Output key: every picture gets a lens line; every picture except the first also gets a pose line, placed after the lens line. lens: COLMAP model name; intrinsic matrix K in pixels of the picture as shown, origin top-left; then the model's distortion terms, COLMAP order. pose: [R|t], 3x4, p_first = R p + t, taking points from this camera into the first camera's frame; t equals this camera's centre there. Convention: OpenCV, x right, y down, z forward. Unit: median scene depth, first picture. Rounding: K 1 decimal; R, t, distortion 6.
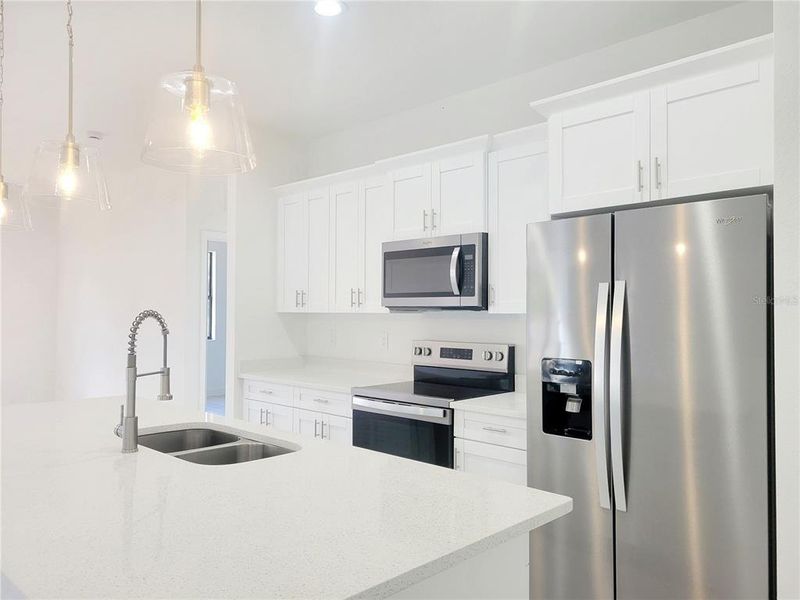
lens RADIAL K [[608.6, 0, 399.8], [0, 608.6, 299.4], [0, 0, 1]] dist [0.039795, 0.003394]
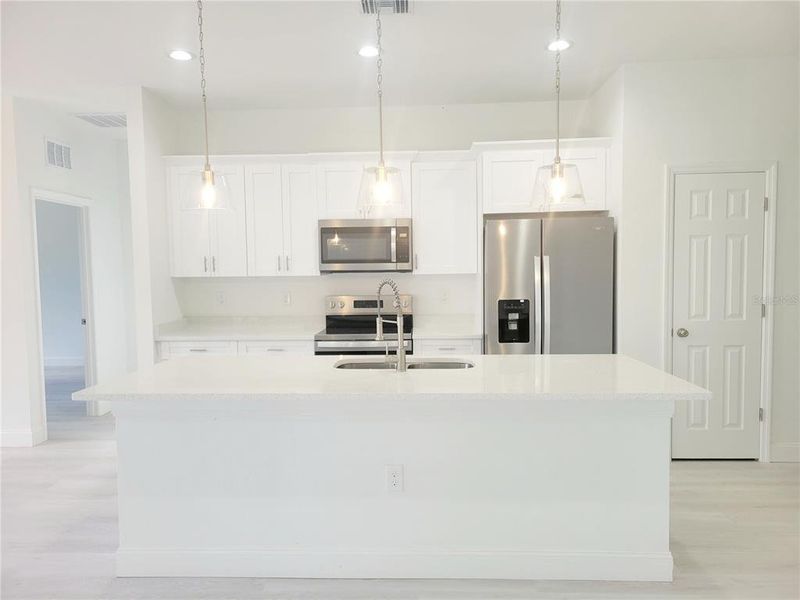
lens RADIAL K [[608.6, 0, 394.4], [0, 608.6, 298.6], [0, 0, 1]] dist [0.039795, 0.003394]
pose [[0.742933, -0.043685, 0.667939, -0.763573], [-0.000047, 0.997865, 0.065315, -0.012701], [-0.669366, -0.048556, 0.741345, -0.048258]]
